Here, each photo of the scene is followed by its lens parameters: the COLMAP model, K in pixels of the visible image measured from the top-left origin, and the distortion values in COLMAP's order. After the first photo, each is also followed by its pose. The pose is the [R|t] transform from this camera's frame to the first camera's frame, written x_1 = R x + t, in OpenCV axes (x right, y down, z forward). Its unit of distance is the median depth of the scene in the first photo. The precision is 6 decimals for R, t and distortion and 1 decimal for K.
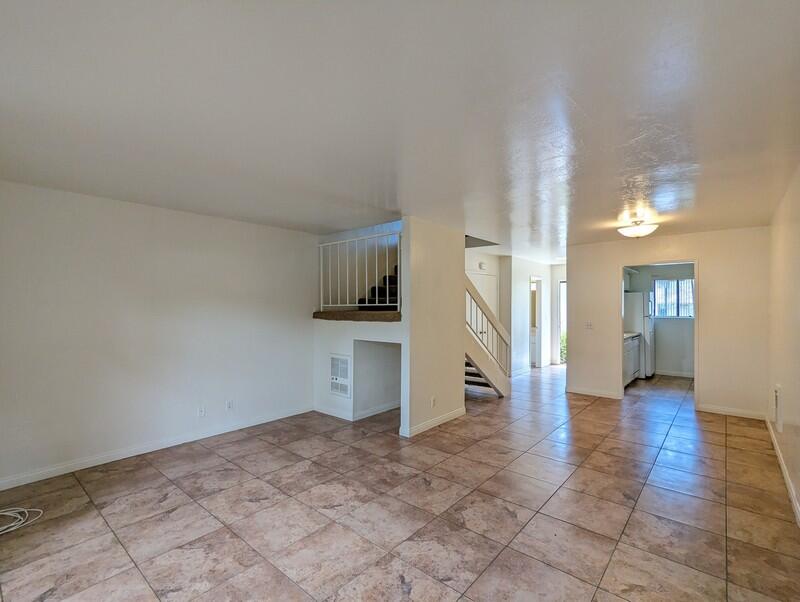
lens RADIAL K [[380.4, 0, 400.1], [0, 380.4, 303.1], [0, 0, 1]] dist [0.000064, 0.000013]
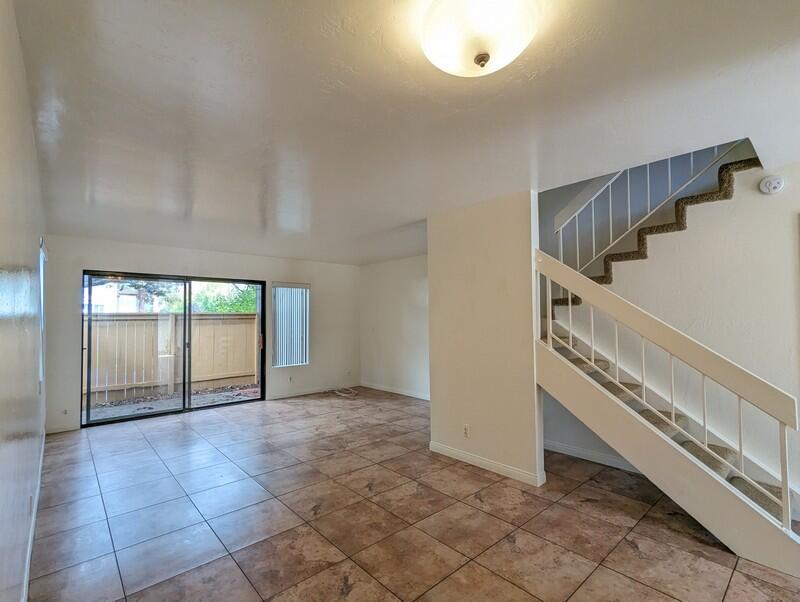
lens RADIAL K [[380.4, 0, 399.9], [0, 380.4, 305.1], [0, 0, 1]] dist [0.000064, 0.000013]
pose [[-0.127469, -0.029479, -0.991404, 1.171649], [0.009767, 0.999472, -0.030974, 0.024383], [0.991794, -0.013632, -0.127114, 1.248707]]
